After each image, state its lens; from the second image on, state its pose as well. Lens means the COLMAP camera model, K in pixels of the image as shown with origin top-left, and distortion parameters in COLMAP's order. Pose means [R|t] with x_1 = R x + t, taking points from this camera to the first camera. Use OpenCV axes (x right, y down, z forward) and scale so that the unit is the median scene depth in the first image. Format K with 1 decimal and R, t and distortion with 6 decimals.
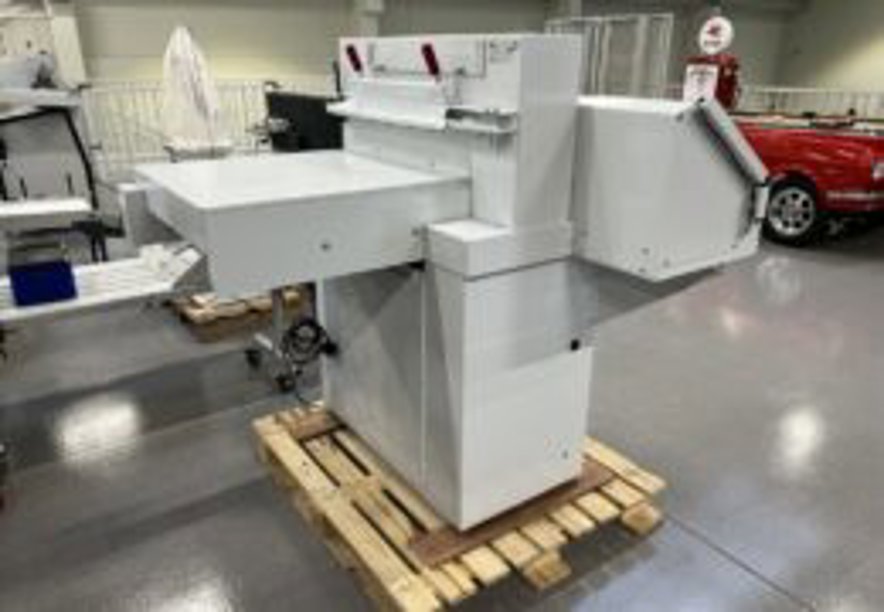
lens RADIAL K [[660.7, 0, 442.0], [0, 660.7, 306.0], [0, 0, 1]] dist [0.046662, -0.068073]
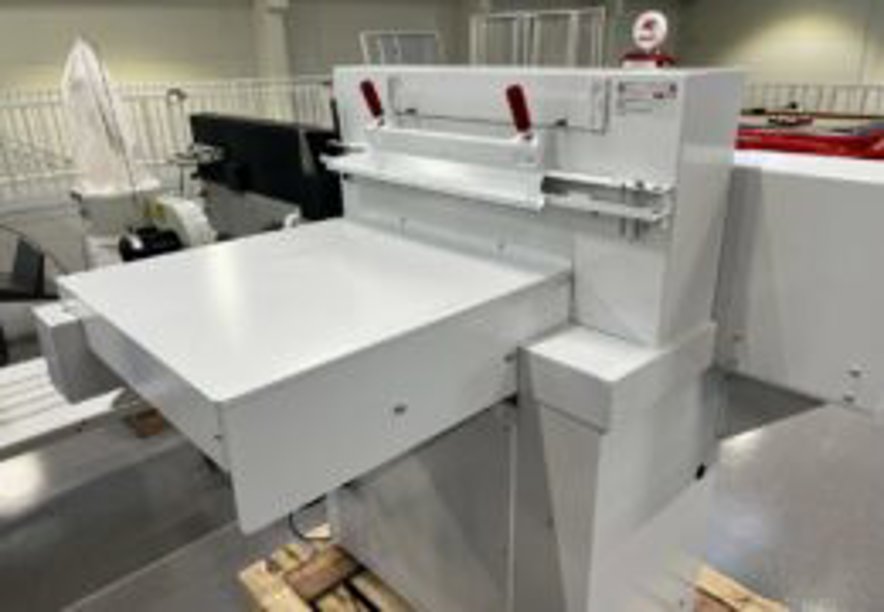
lens RADIAL K [[660.7, 0, 442.0], [0, 660.7, 306.0], [0, 0, 1]] dist [0.046662, -0.068073]
pose [[0.989045, -0.073882, 0.127794, -0.174623], [0.072605, 0.997253, 0.014631, -0.164212], [-0.128524, -0.005193, 0.991693, 0.298950]]
